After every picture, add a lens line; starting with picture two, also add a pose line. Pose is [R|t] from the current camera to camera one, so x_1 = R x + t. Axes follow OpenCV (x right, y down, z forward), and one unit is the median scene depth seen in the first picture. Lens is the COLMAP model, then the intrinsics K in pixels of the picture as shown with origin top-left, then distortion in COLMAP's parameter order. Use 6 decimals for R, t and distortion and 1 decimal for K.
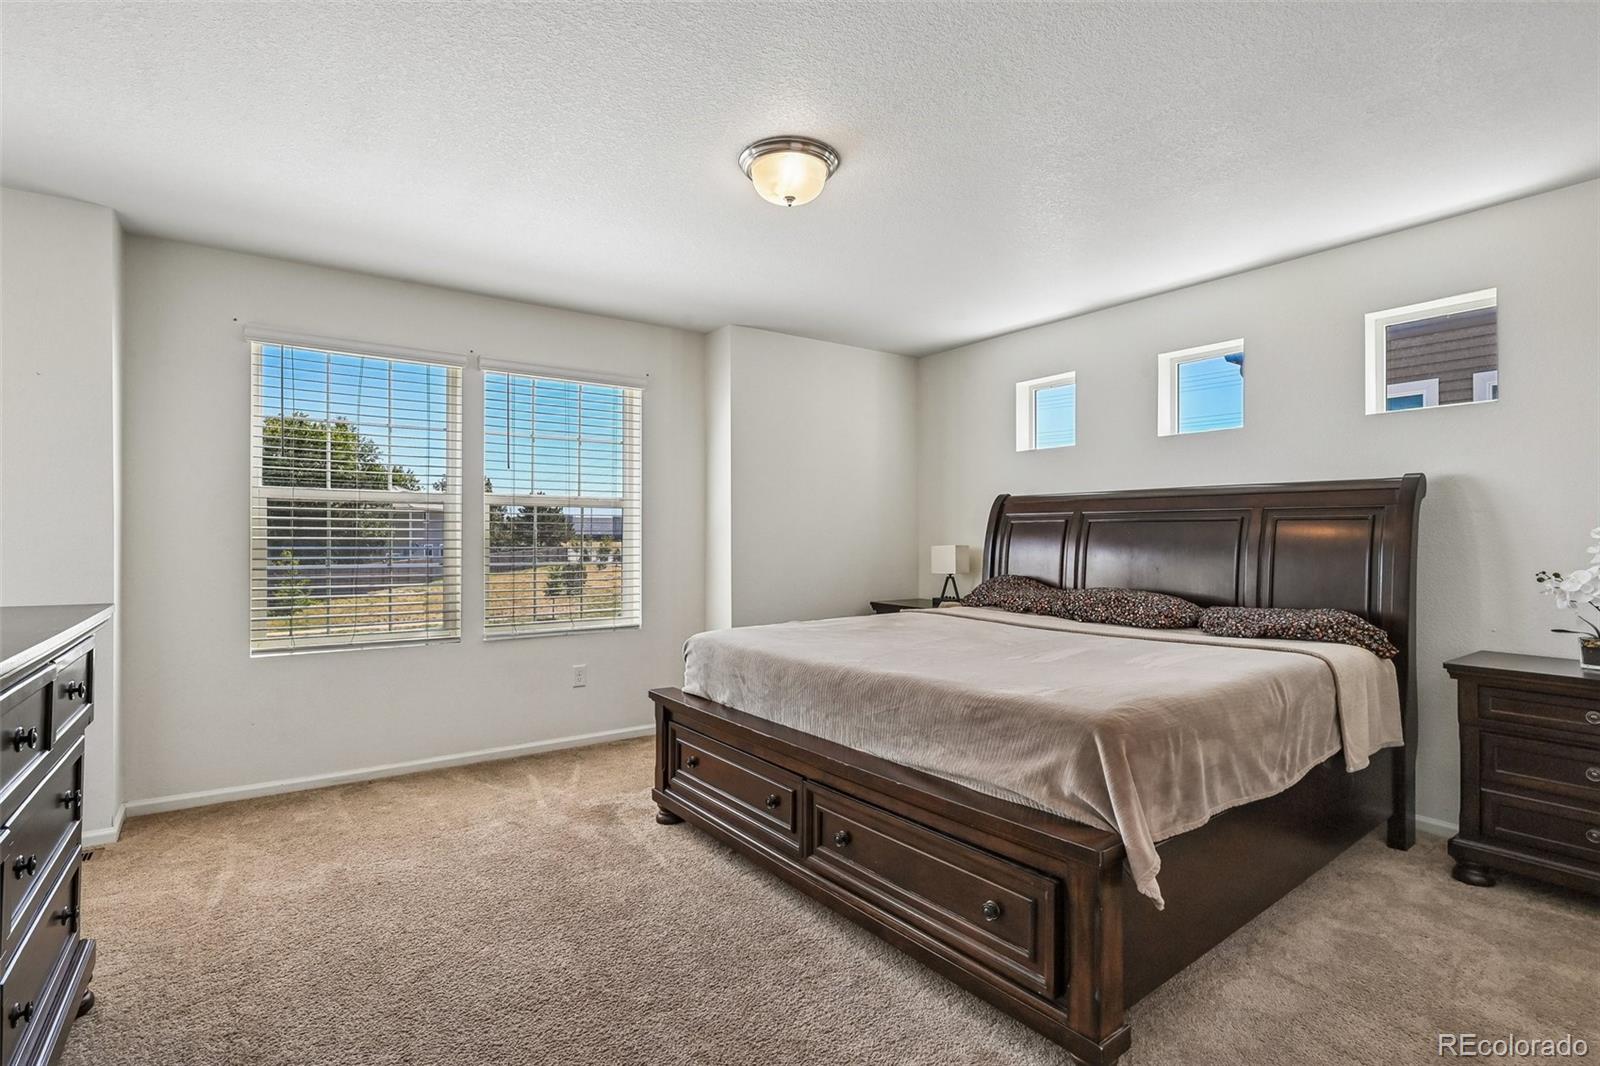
lens RADIAL K [[773.4, 0, 791.8], [0, 773.4, 536.1], [0, 0, 1]] dist [0.002213, 0.000120]
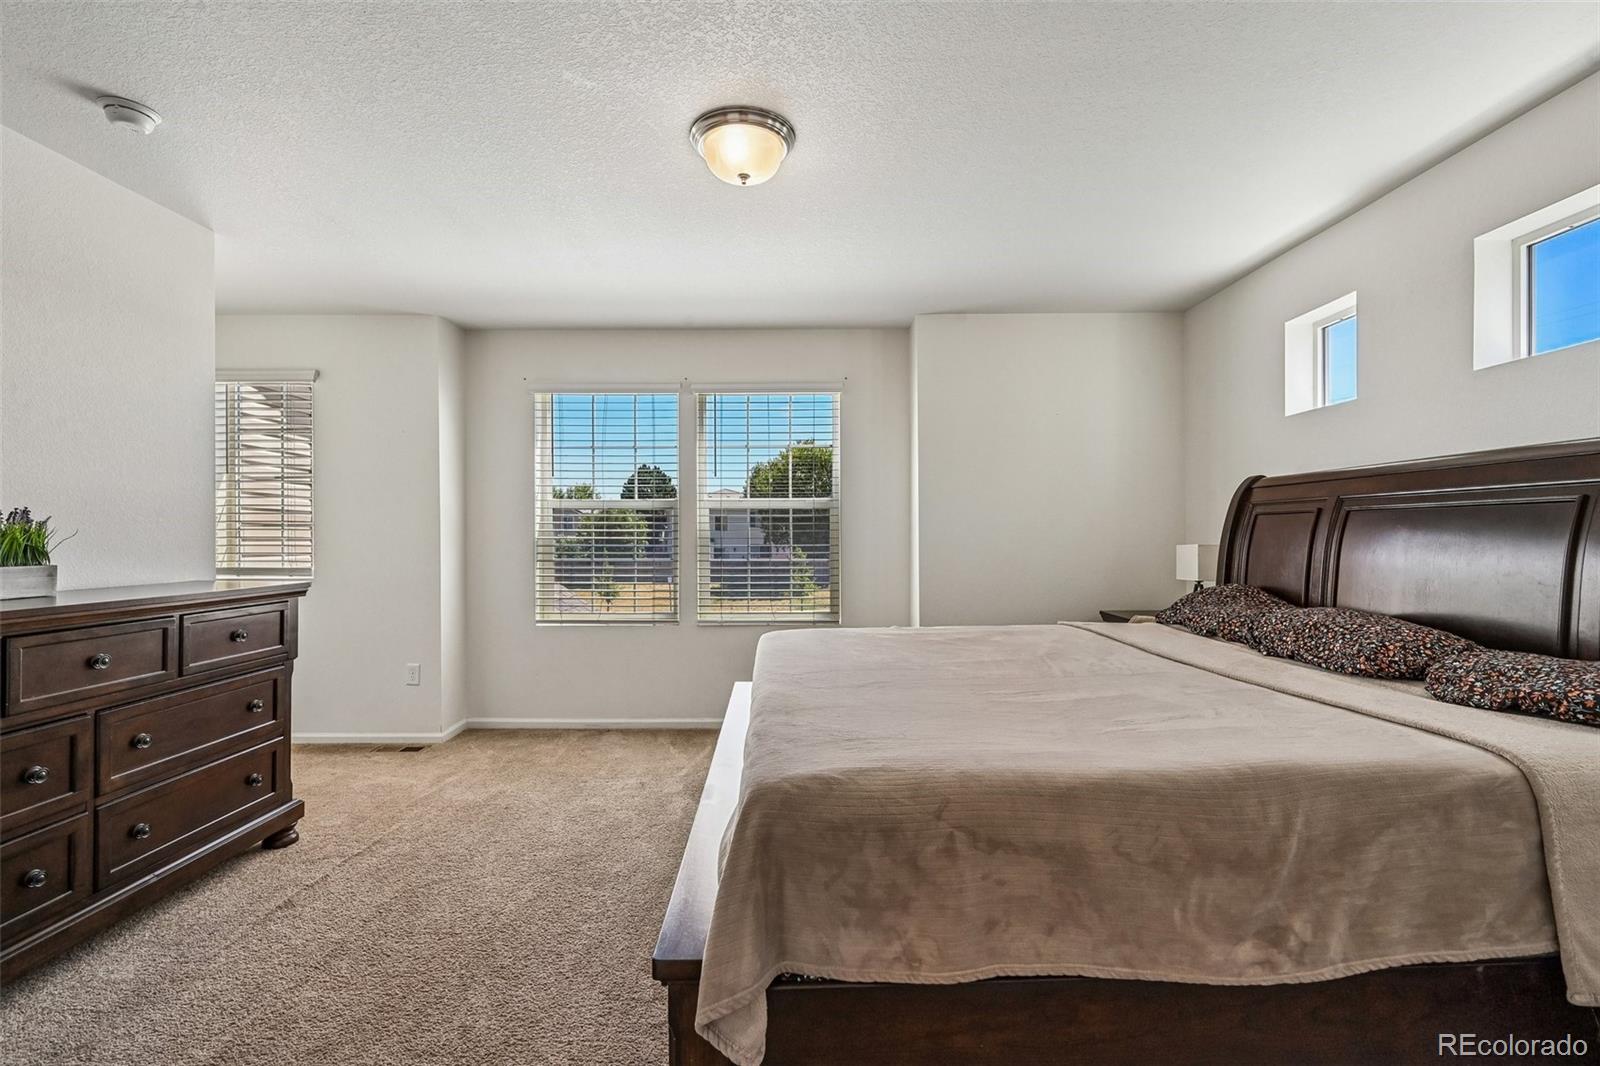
lens RADIAL K [[716.9, 0, 792.5], [0, 716.9, 538.5], [0, 0, 1]] dist [0.003528, -0.000626]
pose [[0.814146, -0.003276, -0.580651, 0.393357], [0.005745, 0.999981, 0.002414, 0.003080], [0.580631, -0.005301, 0.814149, 0.228389]]
